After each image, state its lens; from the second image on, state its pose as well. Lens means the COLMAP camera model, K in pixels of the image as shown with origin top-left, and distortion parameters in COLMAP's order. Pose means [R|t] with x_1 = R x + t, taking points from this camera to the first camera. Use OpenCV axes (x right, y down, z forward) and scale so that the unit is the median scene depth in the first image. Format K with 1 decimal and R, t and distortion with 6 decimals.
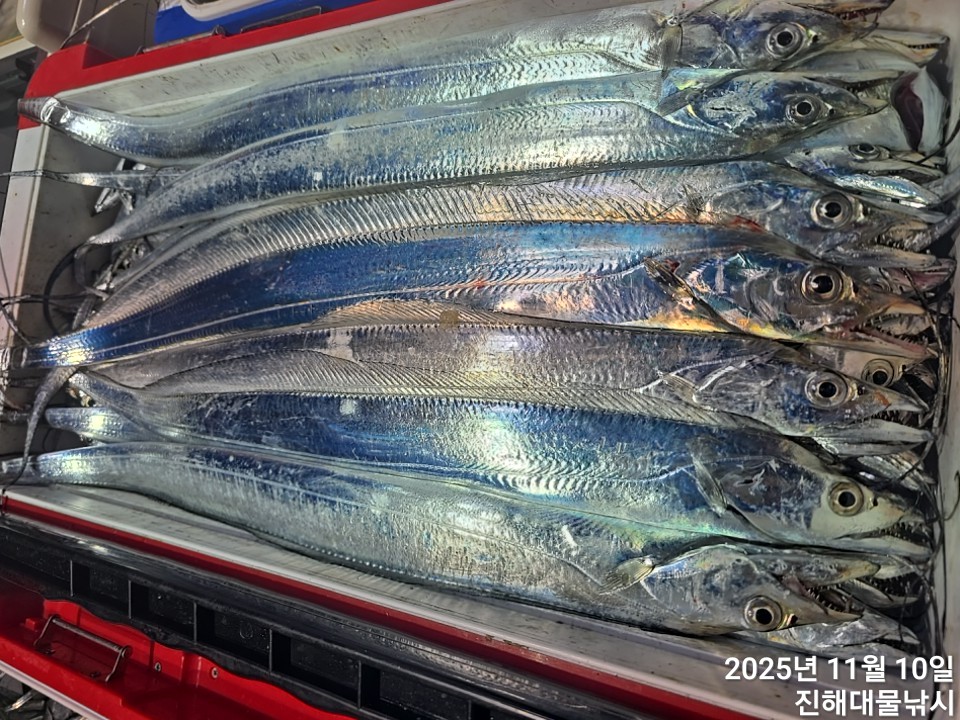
lens RADIAL K [[654.9, 0, 483.5], [0, 654.9, 347.5], [0, 0, 1]] dist [0.040308, -0.041326]
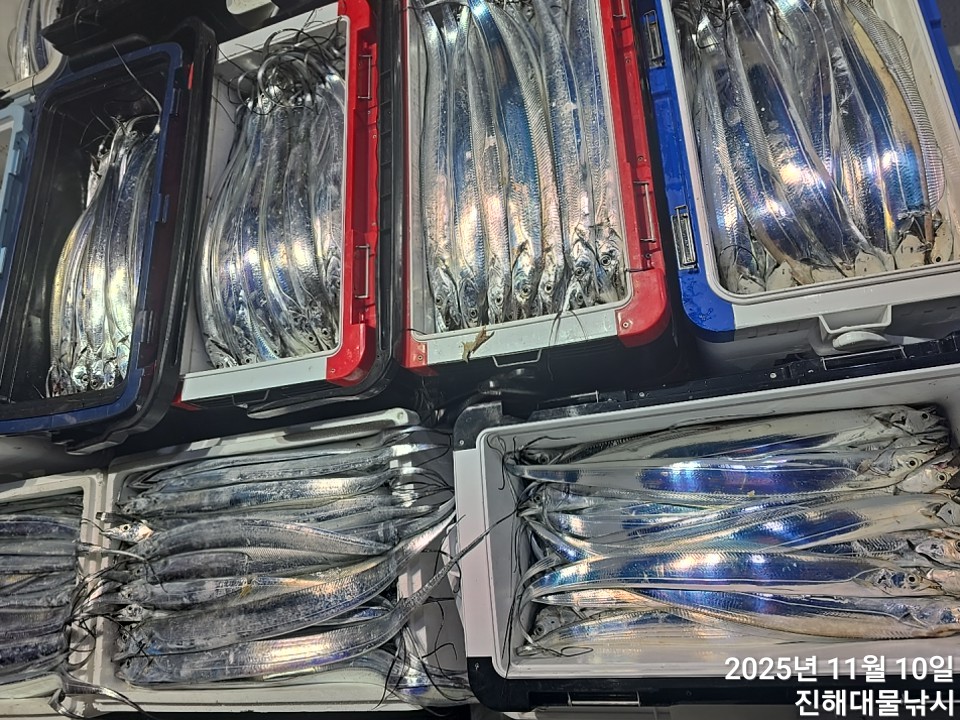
lens RADIAL K [[654.9, 0, 483.2], [0, 654.9, 355.6], [0, 0, 1]] dist [0.040308, -0.041326]
pose [[0.305880, 0.944557, 0.119368, 0.334536], [-0.871231, 0.227141, 0.435158, -1.176078], [0.383918, -0.237103, 0.892406, -1.963184]]
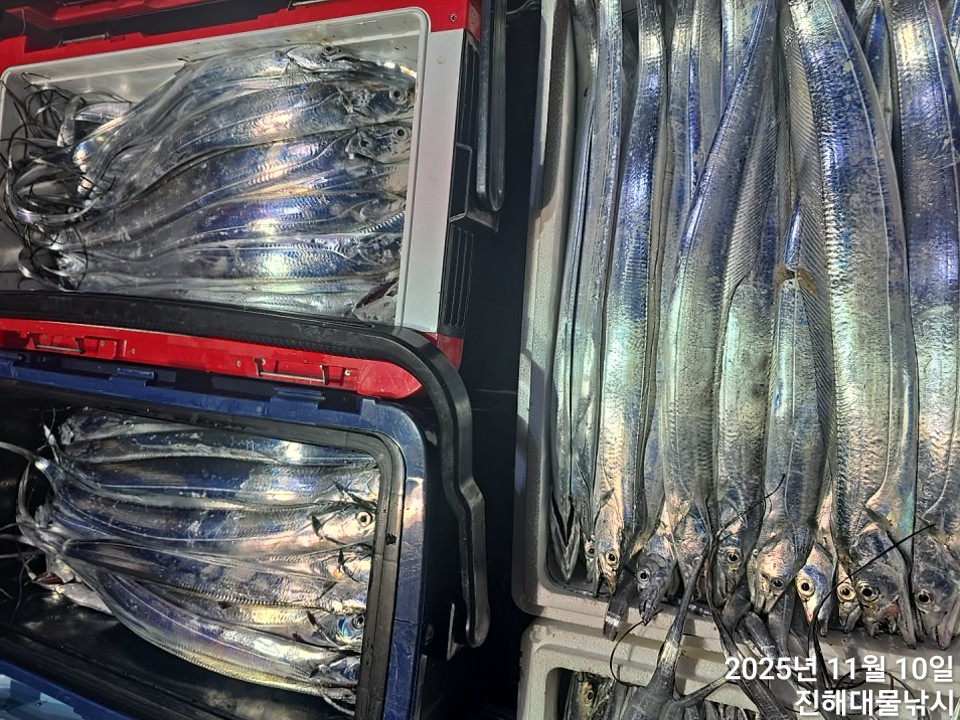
lens RADIAL K [[654.9, 0, 485.0], [0, 654.9, 357.7], [0, 0, 1]] dist [0.040308, -0.041326]
pose [[0.997065, -0.022571, 0.073153, 0.490611], [0.013741, 0.992794, 0.119039, 1.653355], [-0.075312, -0.117685, 0.990191, -1.440029]]
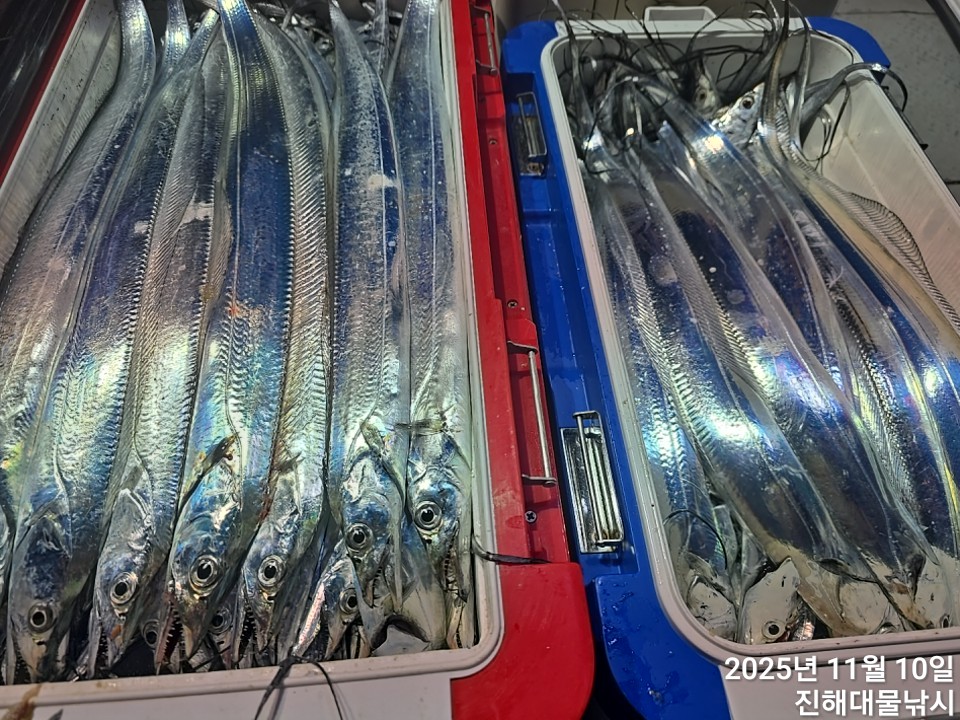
lens RADIAL K [[654.9, 0, 478.4], [0, 654.9, 364.5], [0, 0, 1]] dist [0.040308, -0.041326]
pose [[0.167081, 0.983351, -0.071445, 0.285549], [-0.984164, 0.170693, 0.047810, -0.657320], [0.059209, 0.062325, 0.996298, -0.188354]]
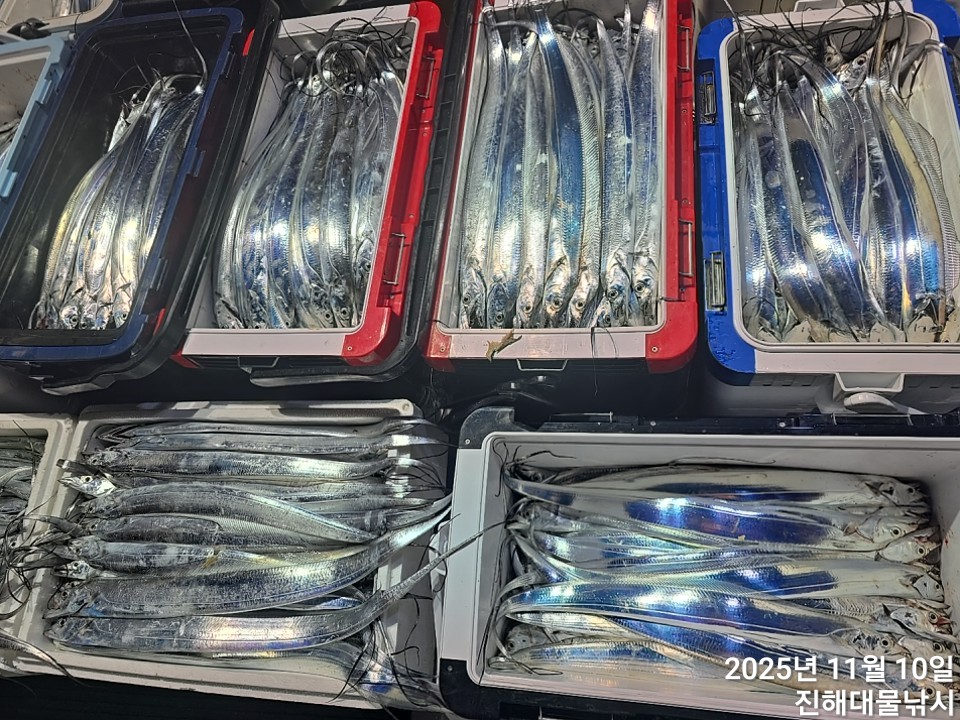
lens RADIAL K [[654.9, 0, 487.6], [0, 654.9, 359.0], [0, 0, 1]] dist [0.040308, -0.041326]
pose [[0.126766, 0.989516, 0.069203, 0.478573], [-0.930049, 0.094312, 0.355126, -0.859577], [0.344876, -0.109380, 0.932253, -2.126781]]
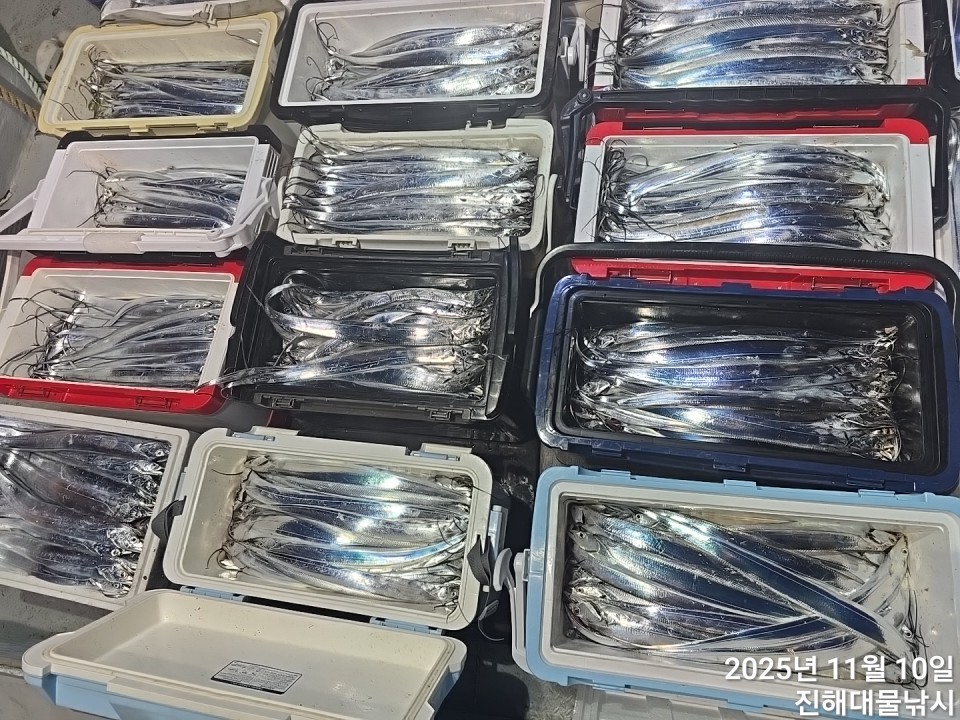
lens RADIAL K [[654.9, 0, 481.7], [0, 654.9, 358.7], [0, 0, 1]] dist [0.040308, -0.041326]
pose [[0.961564, 0.103632, 0.254275, -3.360385], [-0.066993, 0.986602, -0.148758, 3.264733], [-0.266284, 0.126006, 0.955623, -2.751173]]
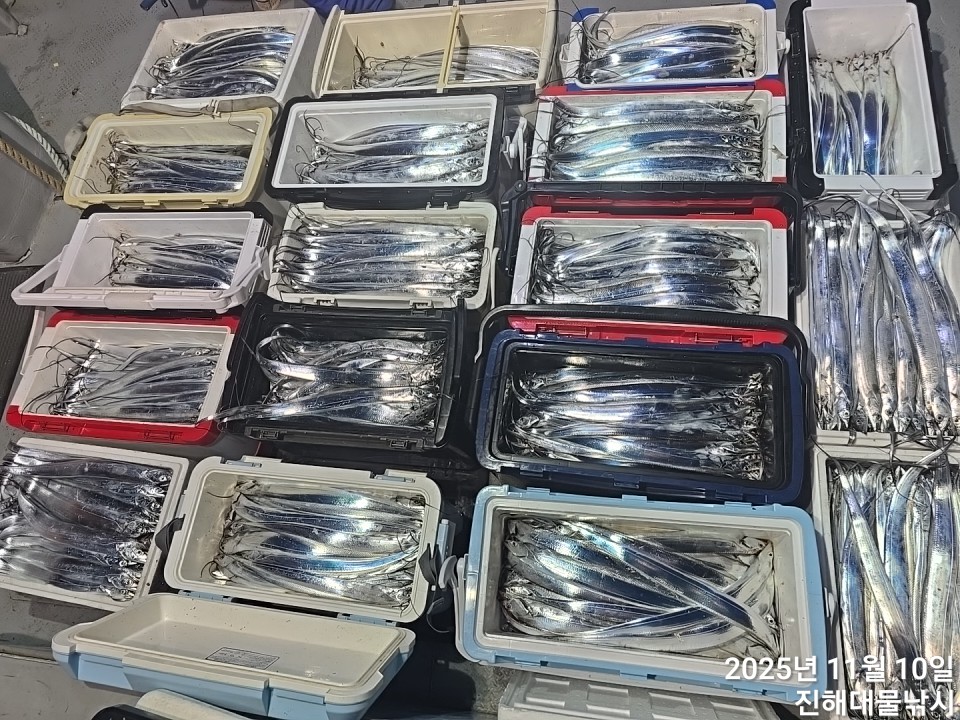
lens RADIAL K [[654.9, 0, 484.6], [0, 654.9, 355.1], [0, 0, 1]] dist [0.040308, -0.041326]
pose [[0.956477, 0.122250, 0.264964, -3.306665], [-0.064926, 0.974409, -0.215203, 3.406776], [-0.284492, 0.188633, 0.939937, -3.860135]]
